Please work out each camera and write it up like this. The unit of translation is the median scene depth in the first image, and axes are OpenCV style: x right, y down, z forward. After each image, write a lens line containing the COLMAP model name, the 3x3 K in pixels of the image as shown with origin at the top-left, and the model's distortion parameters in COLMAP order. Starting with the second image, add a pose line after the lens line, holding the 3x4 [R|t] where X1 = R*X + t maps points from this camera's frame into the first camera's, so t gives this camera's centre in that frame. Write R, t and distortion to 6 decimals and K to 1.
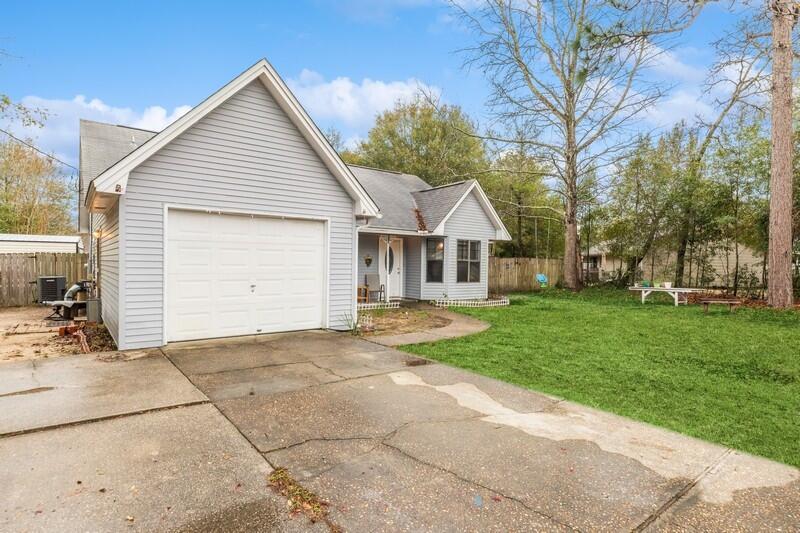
lens RADIAL K [[435.1, 0, 400.0], [0, 435.1, 266.5], [0, 0, 1]] dist [0.024796, 0.000024]
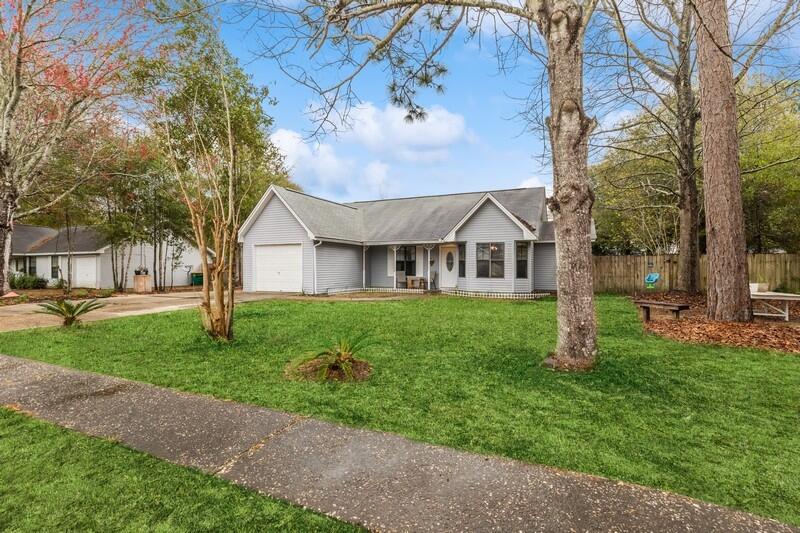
lens RADIAL K [[364.5, 0, 400.0], [0, 364.5, 266.5], [0, 0, 1]] dist [-0.000091, -0.000031]
pose [[0.479562, -0.016457, -0.877354, 0.943870], [-0.002090, 0.999800, -0.019896, 0.026244], [0.877505, 0.011375, 0.479432, 0.306419]]
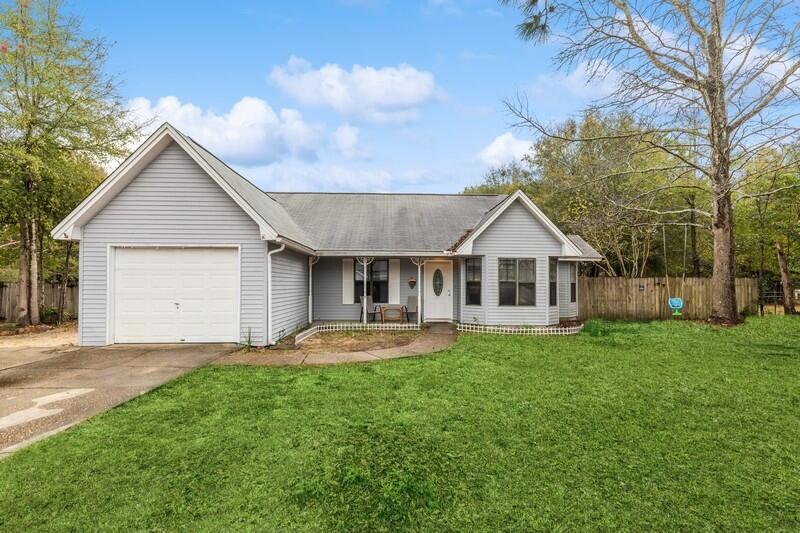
lens RADIAL K [[367.7, 0, 398.6], [0, 367.7, 282.0], [0, 0, 1]] dist [0.000328, -0.000041]
pose [[0.815746, -0.014645, -0.578225, 0.402952], [0.002358, 0.999755, -0.021993, 0.003528], [0.578406, 0.016577, 0.815581, 0.257641]]
